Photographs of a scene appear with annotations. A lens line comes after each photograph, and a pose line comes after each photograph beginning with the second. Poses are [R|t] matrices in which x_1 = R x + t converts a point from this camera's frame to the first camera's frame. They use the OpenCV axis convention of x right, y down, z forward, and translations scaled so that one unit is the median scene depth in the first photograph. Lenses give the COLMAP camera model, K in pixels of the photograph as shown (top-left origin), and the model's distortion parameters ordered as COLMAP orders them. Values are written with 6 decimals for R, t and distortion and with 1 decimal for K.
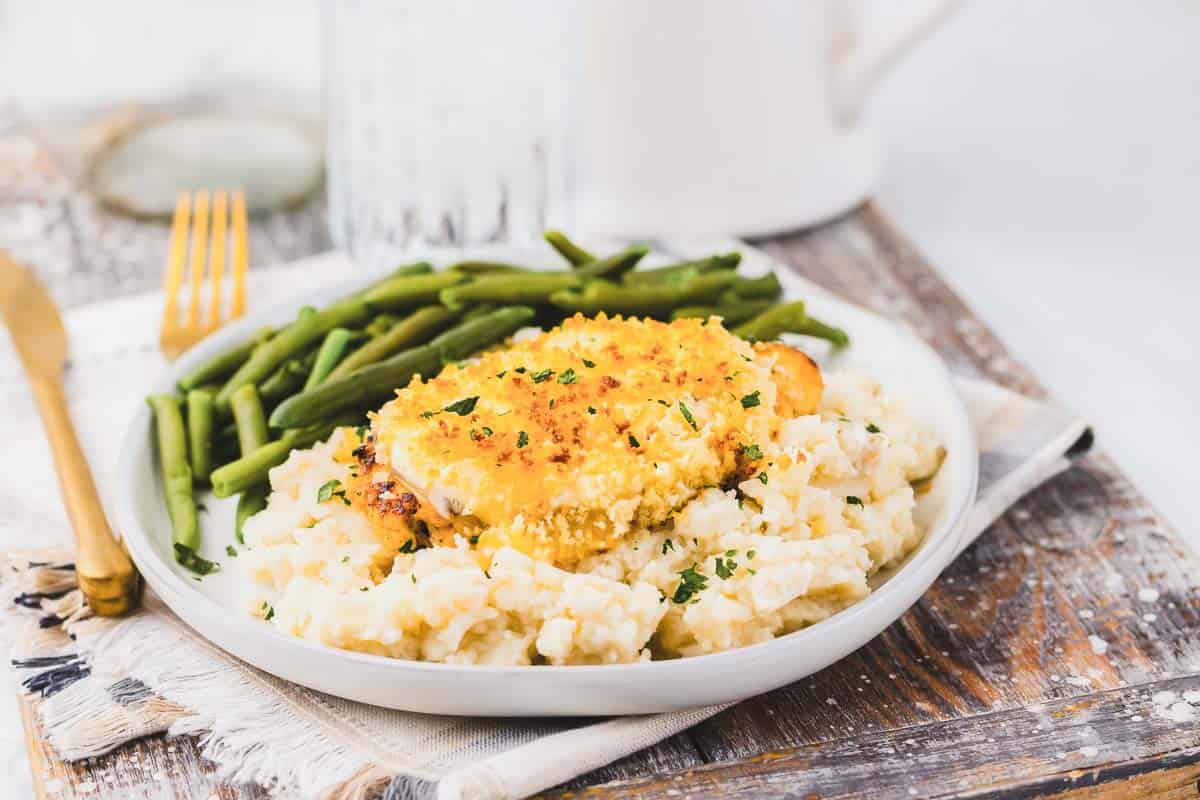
lens RADIAL K [[2934.2, 0, 600.0], [0, 2934.2, 400.0], [0, 0, 1]] dist [-0.092472, -0.613030]
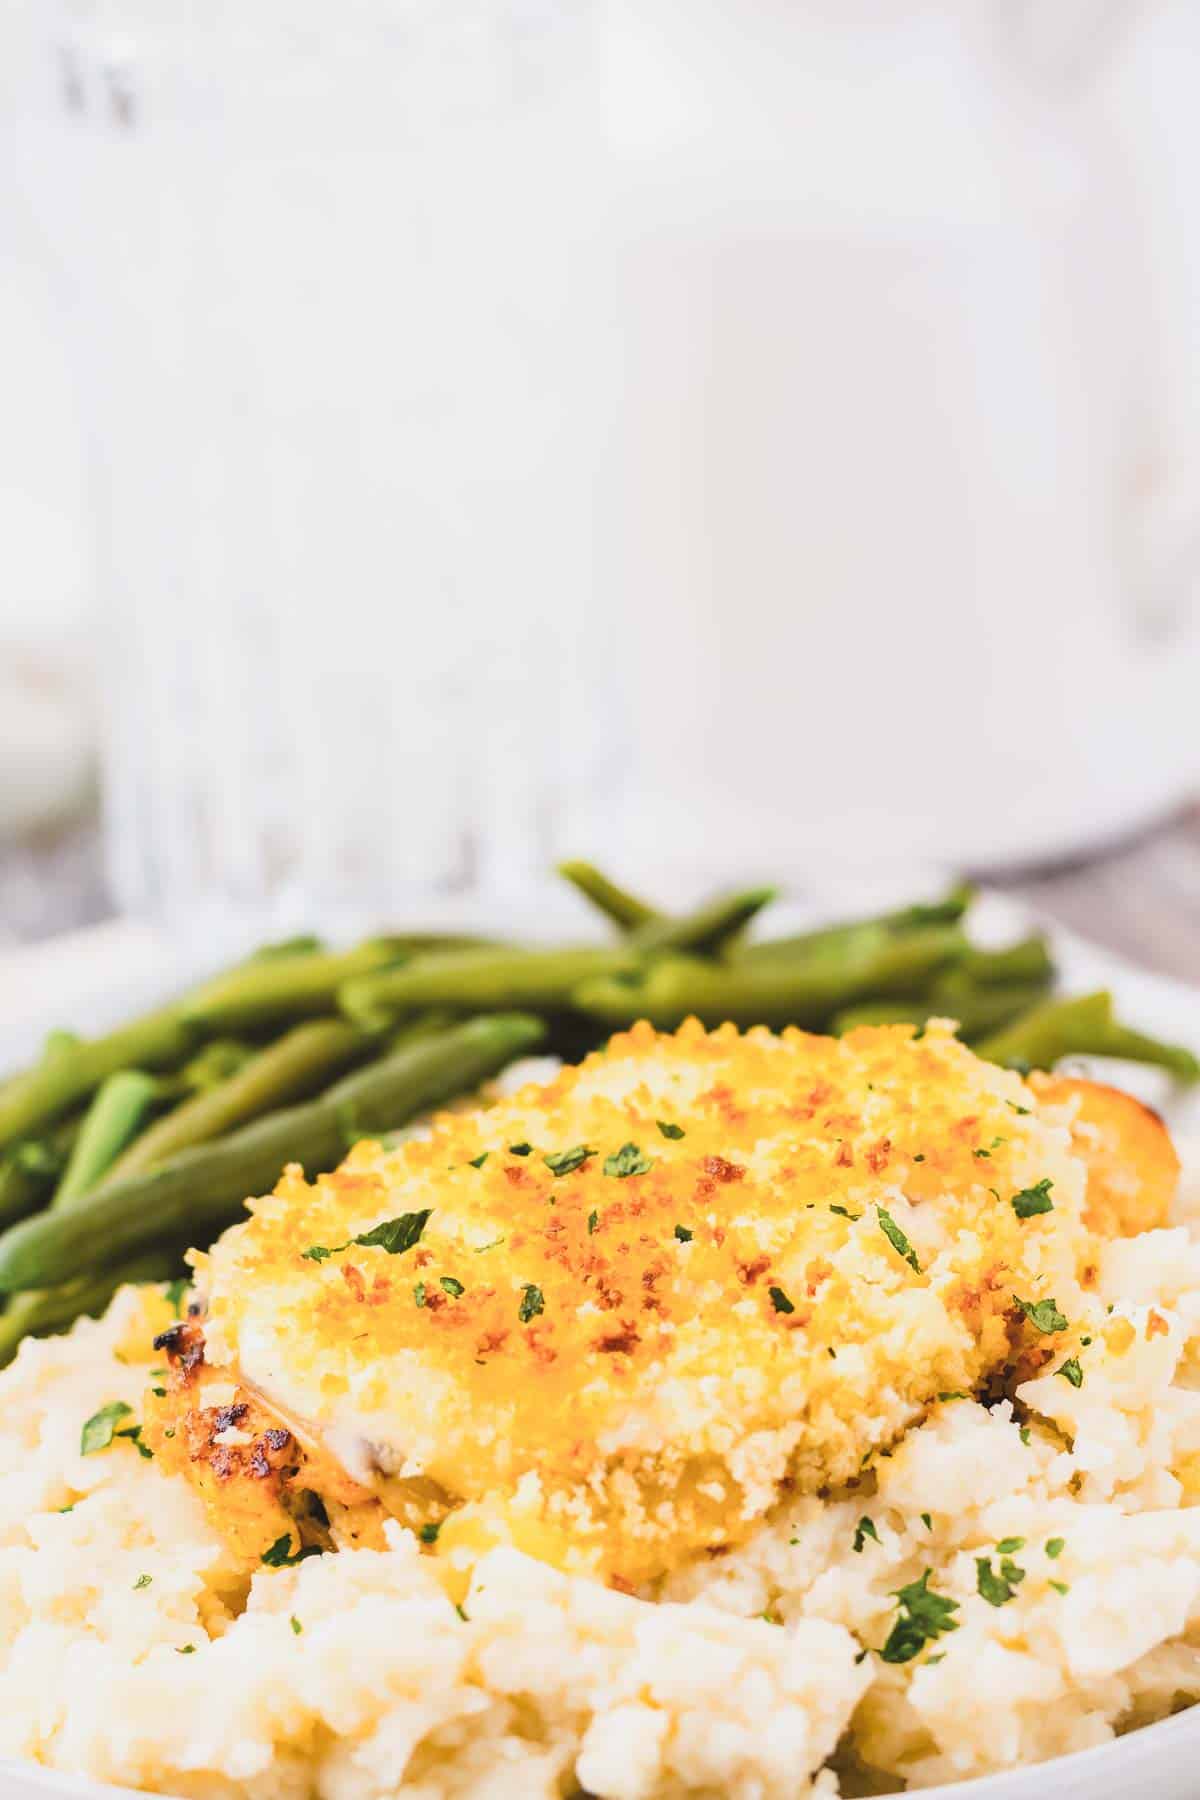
lens RADIAL K [[4794.8, 0, 600.0], [0, 4794.8, 900.0], [0, 0, 1]] dist [-0.111412, -0.534461]
pose [[0.999575, -0.029080, -0.002013, -0.012670], [0.028883, 0.997380, -0.066327, 0.000955], [0.003937, 0.066240, 0.997796, 0.267225]]
